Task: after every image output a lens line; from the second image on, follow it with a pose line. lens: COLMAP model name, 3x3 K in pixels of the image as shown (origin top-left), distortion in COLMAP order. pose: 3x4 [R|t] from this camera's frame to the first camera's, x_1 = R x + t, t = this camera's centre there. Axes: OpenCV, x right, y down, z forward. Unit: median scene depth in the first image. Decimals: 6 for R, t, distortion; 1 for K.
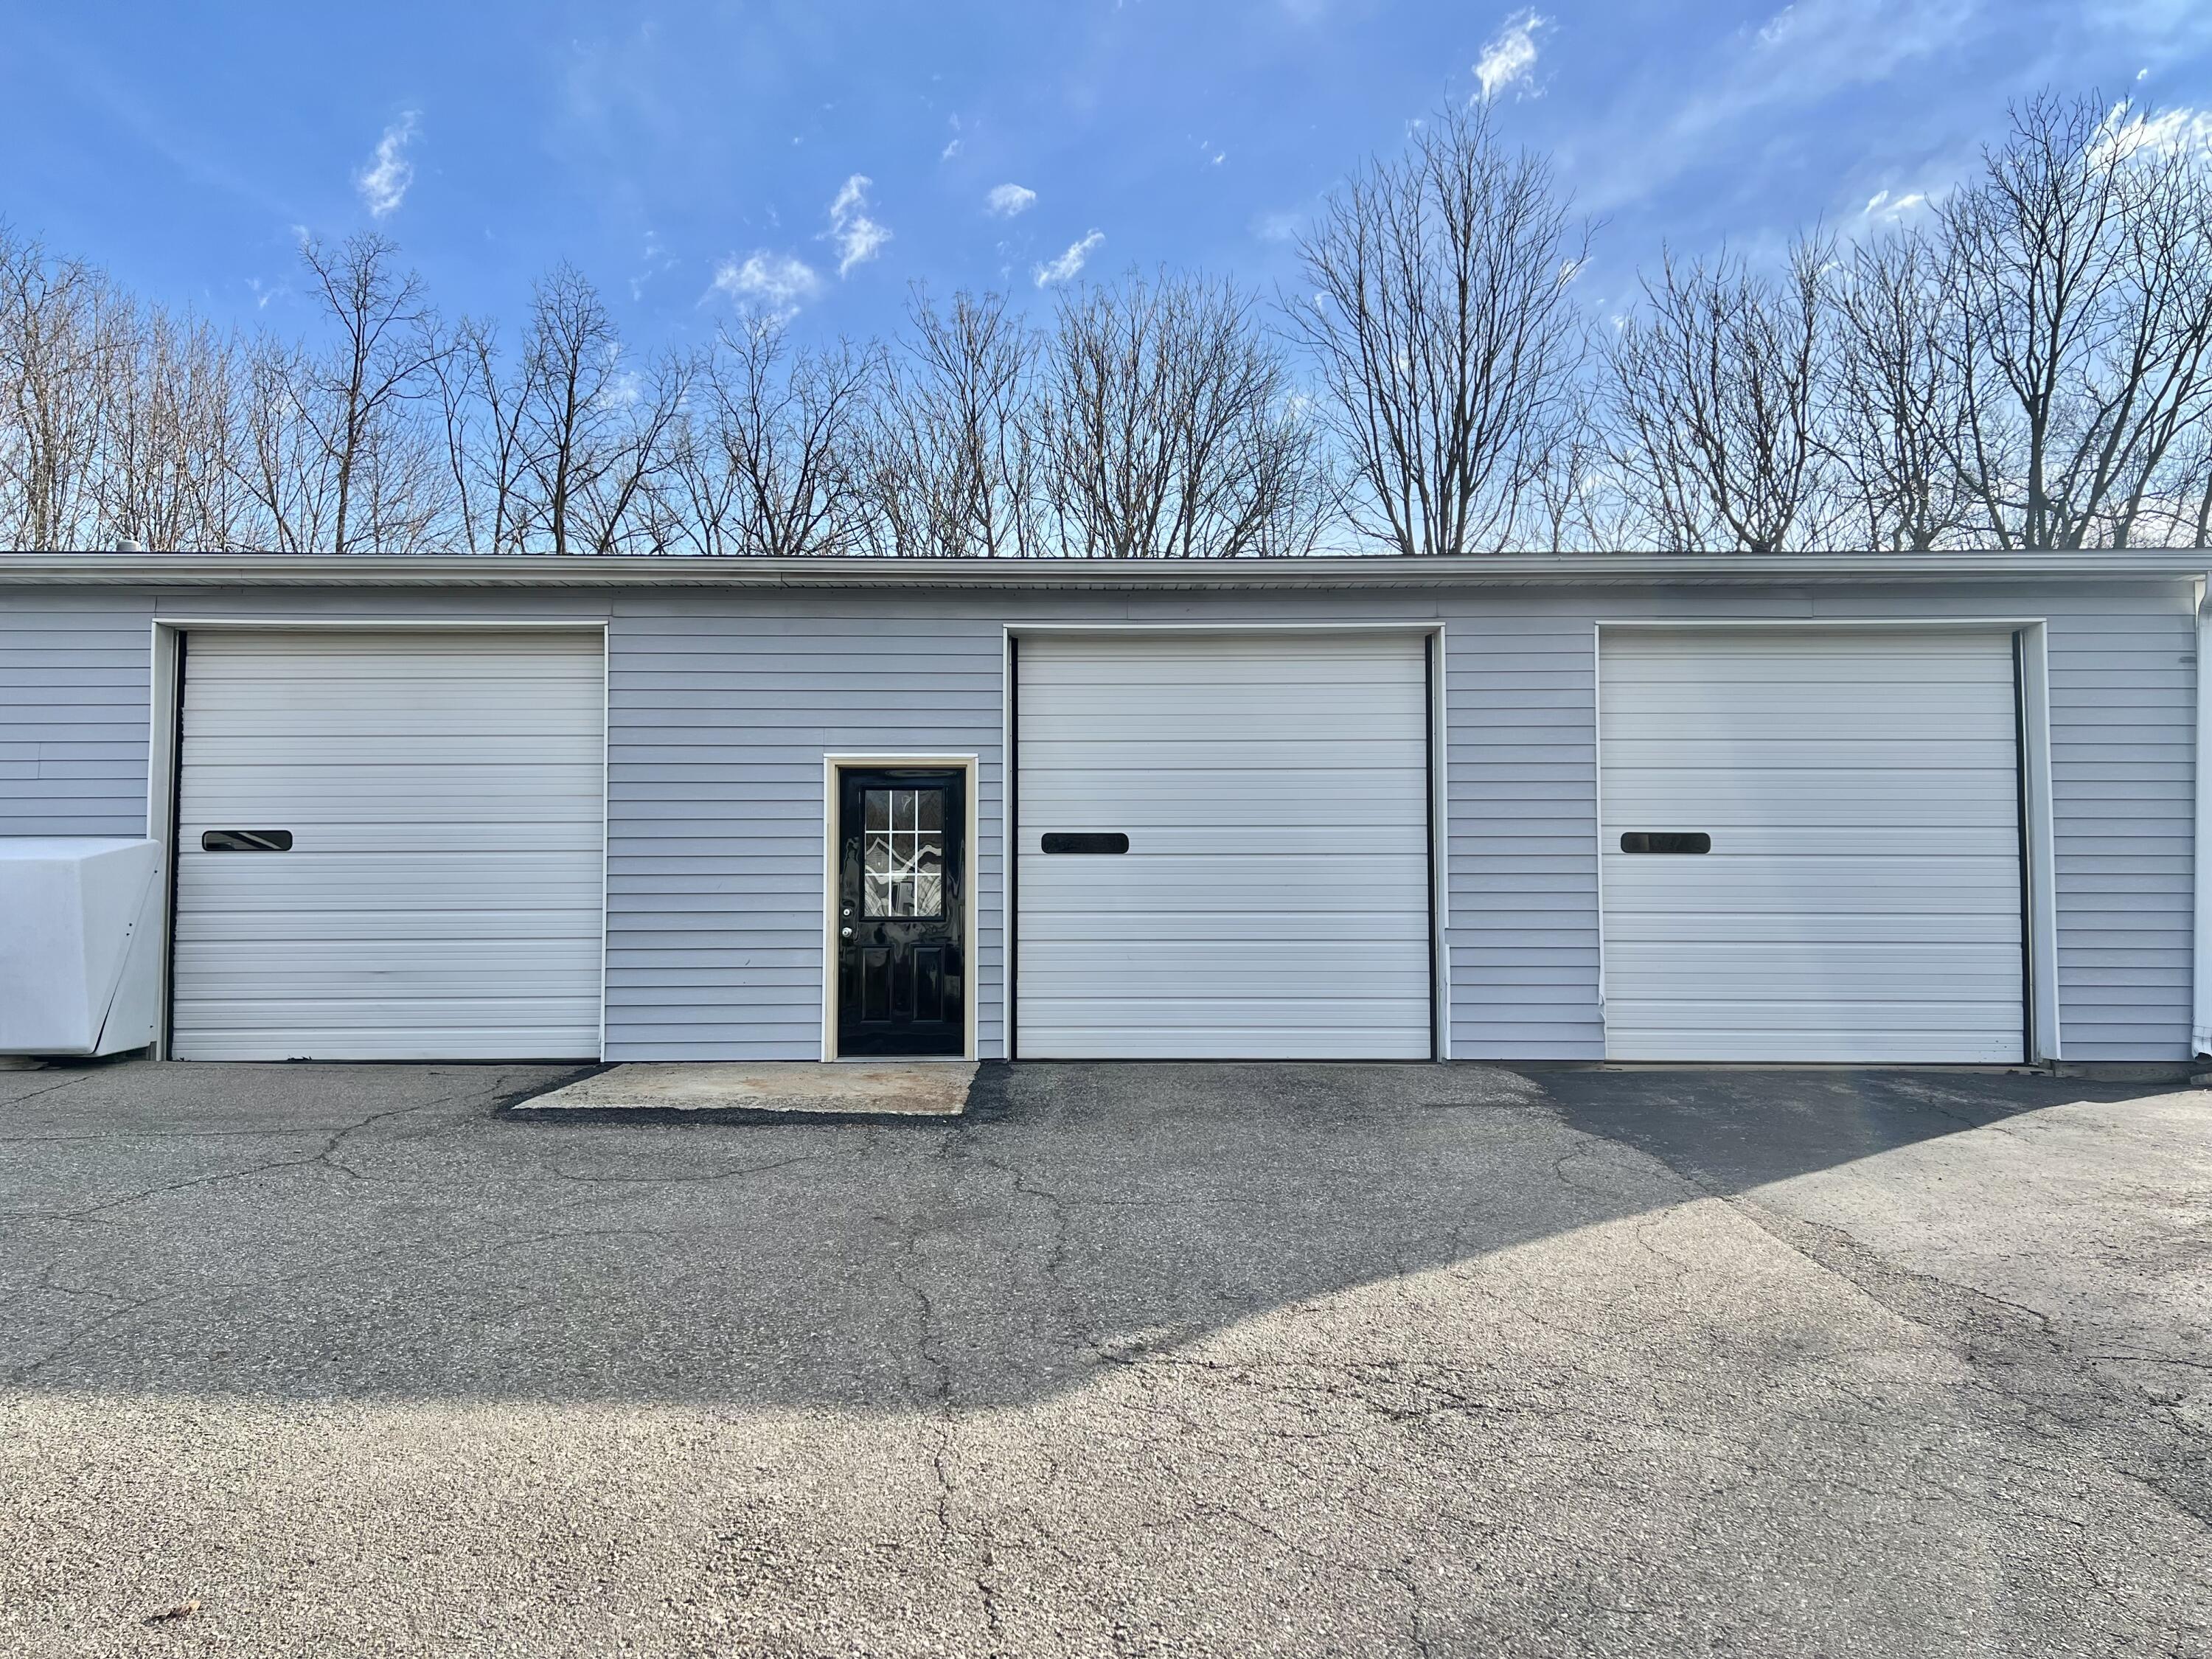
lens RADIAL K [[1652.8, 0, 1098.6], [0, 1652.8, 836.3], [0, 0, 1]] dist [0.075616, -0.085638]
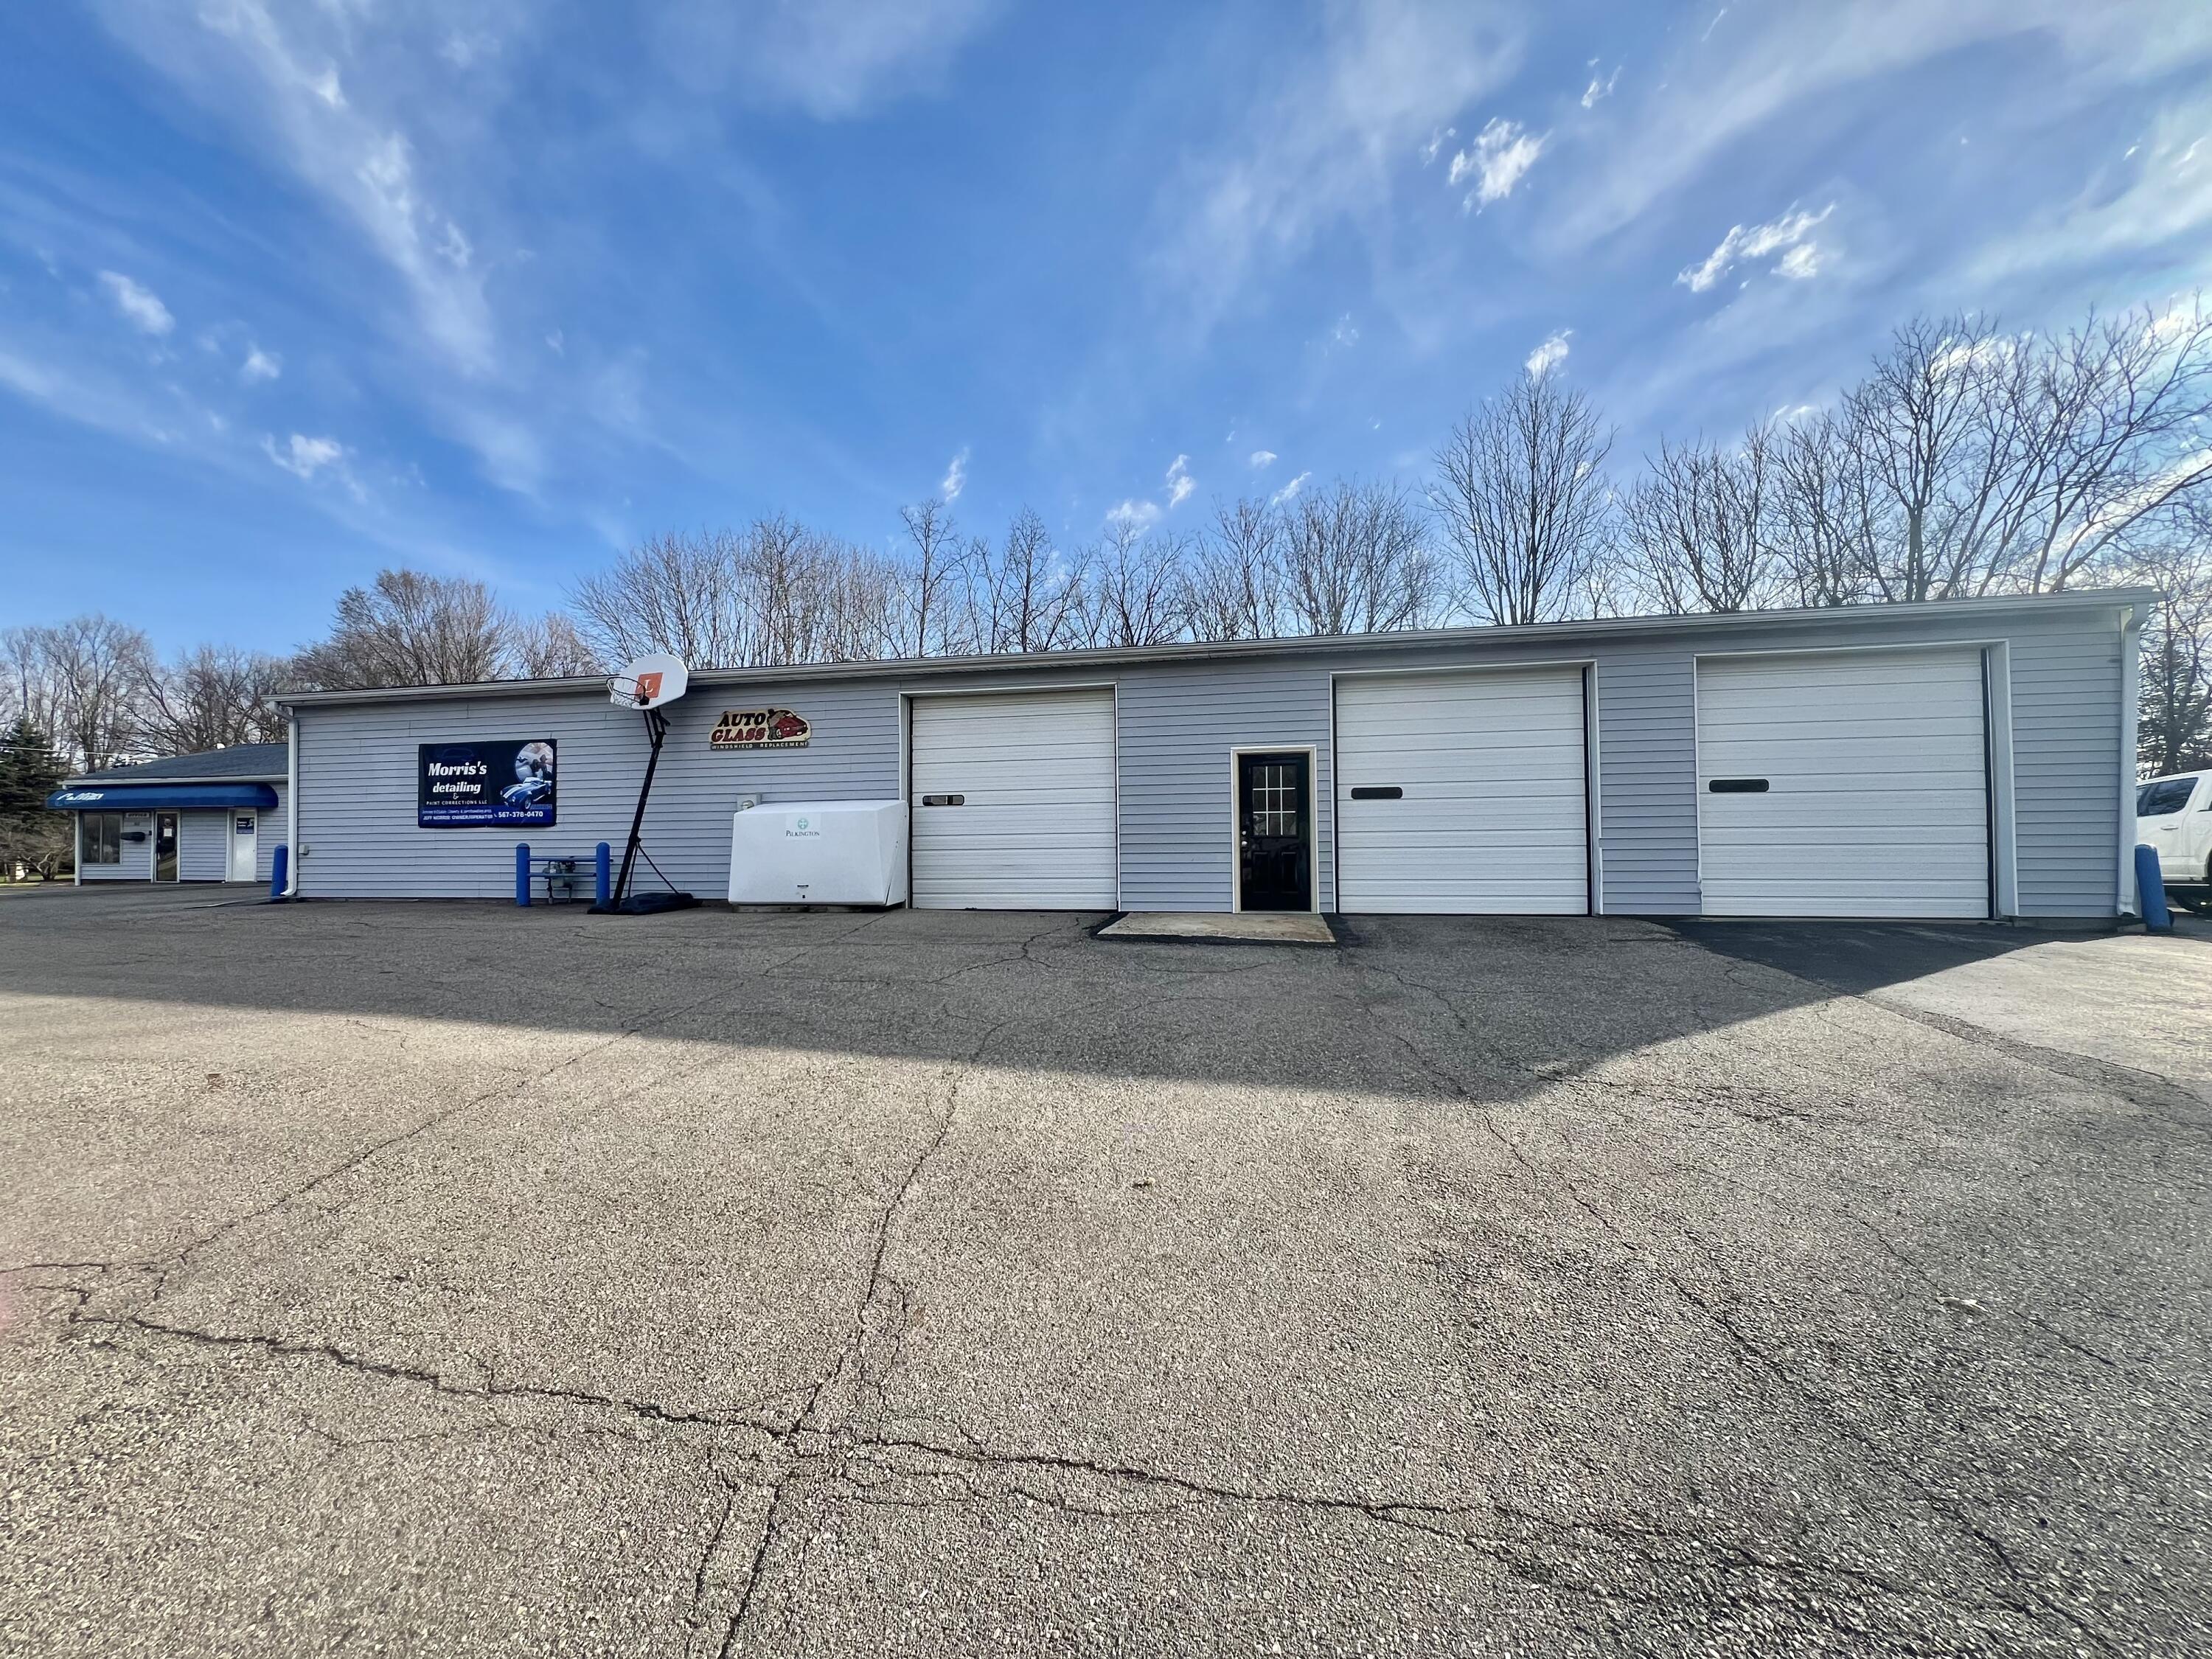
lens RADIAL K [[885.2, 0, 1097.8], [0, 885.2, 817.6], [0, 0, 1]] dist [-0.001569, 0.000047]
pose [[0.977511, -0.014648, -0.210375, -0.103292], [0.019782, 0.999555, 0.022319, 0.003287], [0.209954, -0.025978, 0.977366, -0.002807]]
